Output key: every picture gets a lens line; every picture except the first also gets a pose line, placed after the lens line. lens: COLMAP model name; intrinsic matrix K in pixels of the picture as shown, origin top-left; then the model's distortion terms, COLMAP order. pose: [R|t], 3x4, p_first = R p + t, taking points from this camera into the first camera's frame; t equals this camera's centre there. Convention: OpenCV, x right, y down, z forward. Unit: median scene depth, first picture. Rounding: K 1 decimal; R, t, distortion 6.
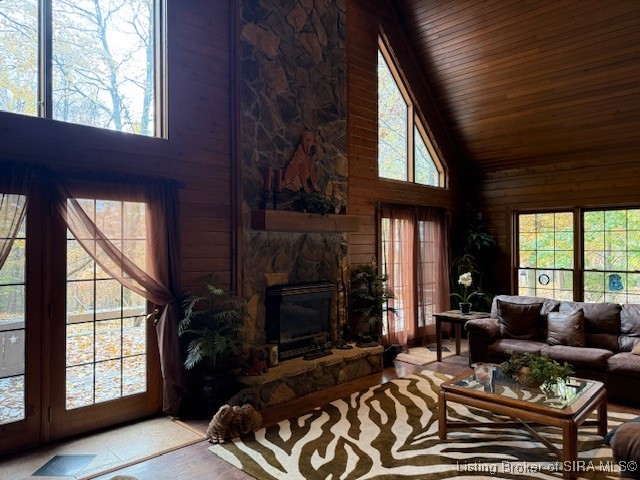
lens RADIAL K [[454.5, 0, 328.6], [0, 454.5, 241.2], [0, 0, 1]] dist [0.076340, -0.091742]
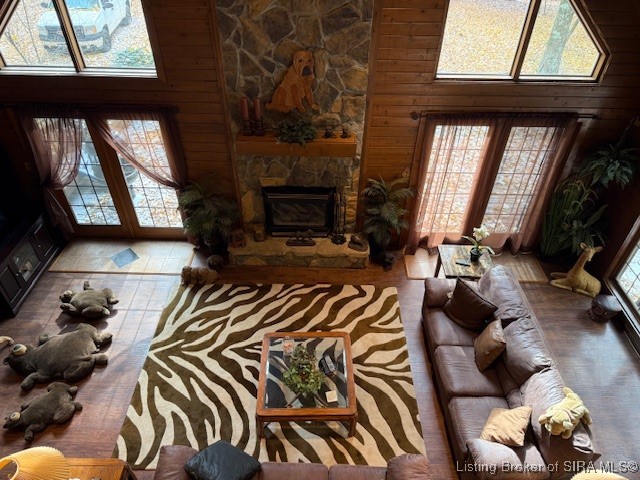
lens RADIAL K [[444.6, 0, 320.0], [0, 444.6, 240.0], [0, 0, 1]] dist [0.233908, -0.466019]
pose [[0.685630, 0.466851, -0.558536, 0.779322], [-0.007975, 0.772043, 0.635520, -0.608239], [0.727907, -0.431277, 0.533059, 0.410096]]
